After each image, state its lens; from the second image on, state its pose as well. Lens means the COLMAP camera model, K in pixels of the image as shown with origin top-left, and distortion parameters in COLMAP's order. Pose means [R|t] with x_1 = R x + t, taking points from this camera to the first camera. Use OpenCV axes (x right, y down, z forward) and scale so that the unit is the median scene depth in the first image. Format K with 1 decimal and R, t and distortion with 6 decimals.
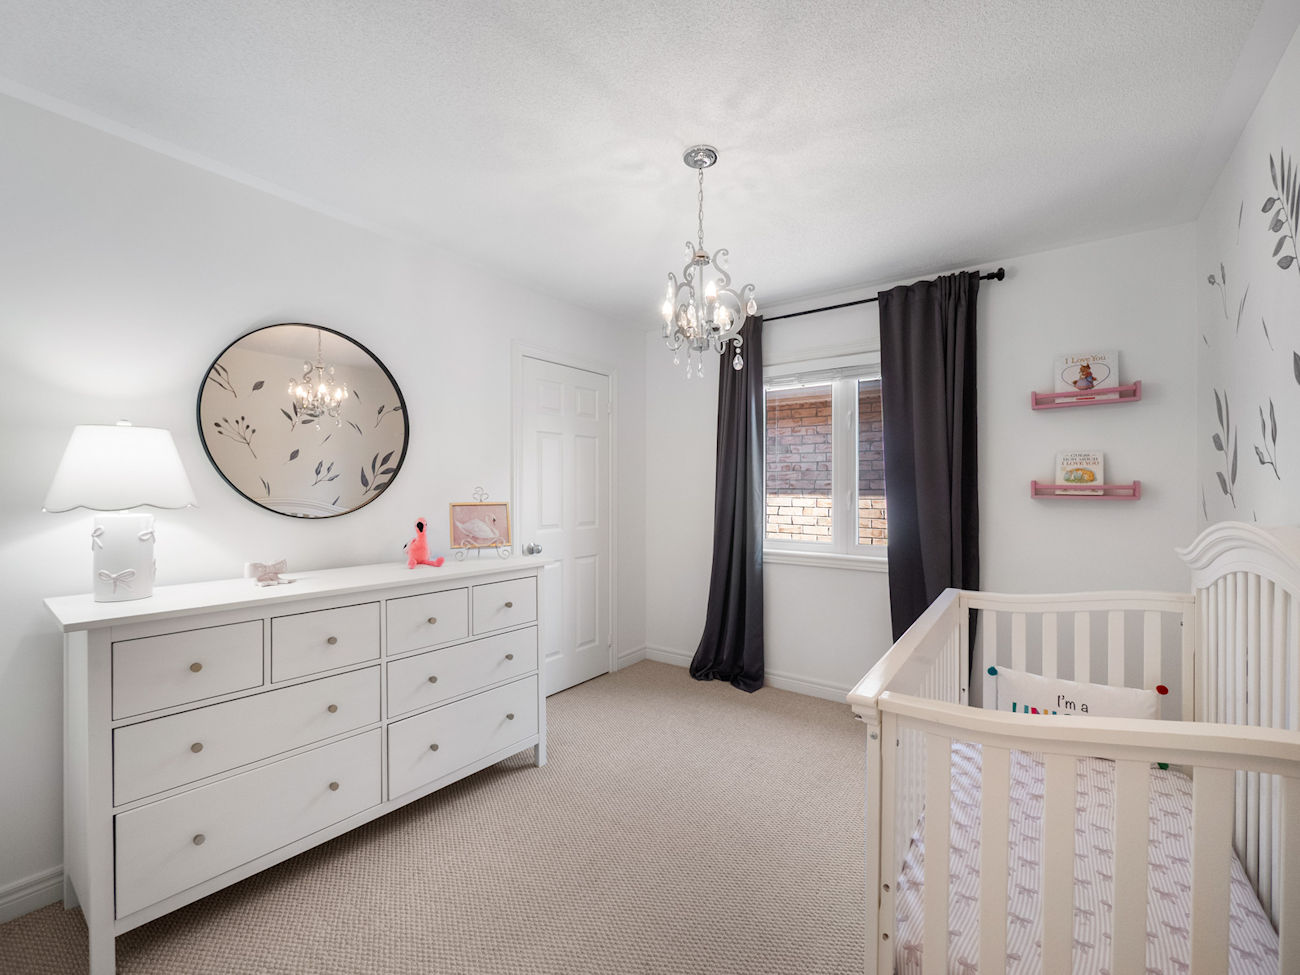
lens RADIAL K [[552.2, 0, 649.8], [0, 552.2, 482.1], [0, 0, 1]] dist [-0.008409, -0.000383]
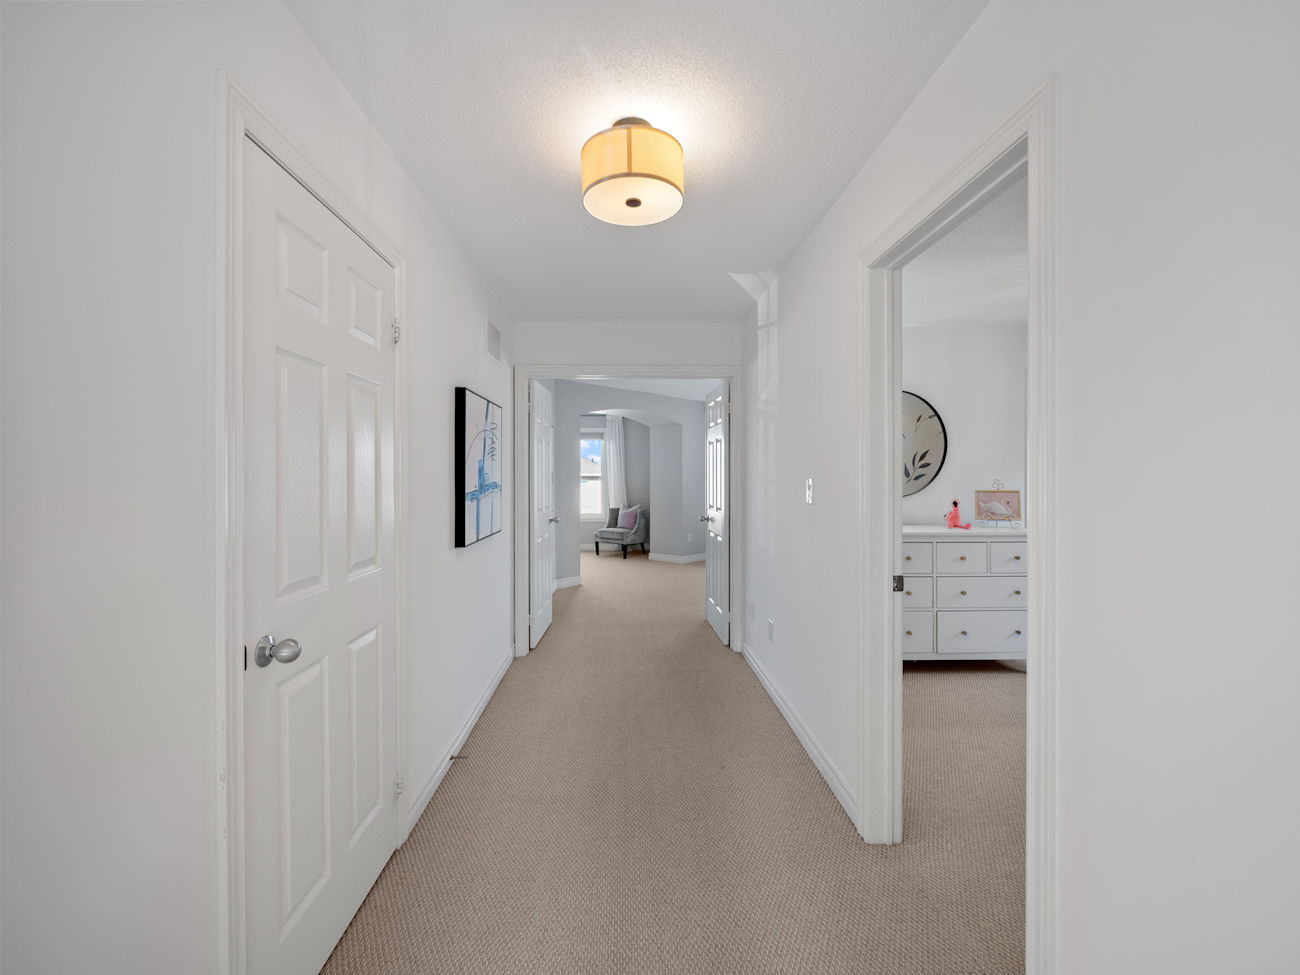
lens RADIAL K [[552.2, 0, 649.8], [0, 552.2, 482.1], [0, 0, 1]] dist [-0.008409, -0.000383]
pose [[0.631764, 0.006414, -0.775134, 0.260085], [0.009276, 0.999832, 0.015834, -0.016723], [0.775105, -0.017194, 0.631598, -0.688200]]
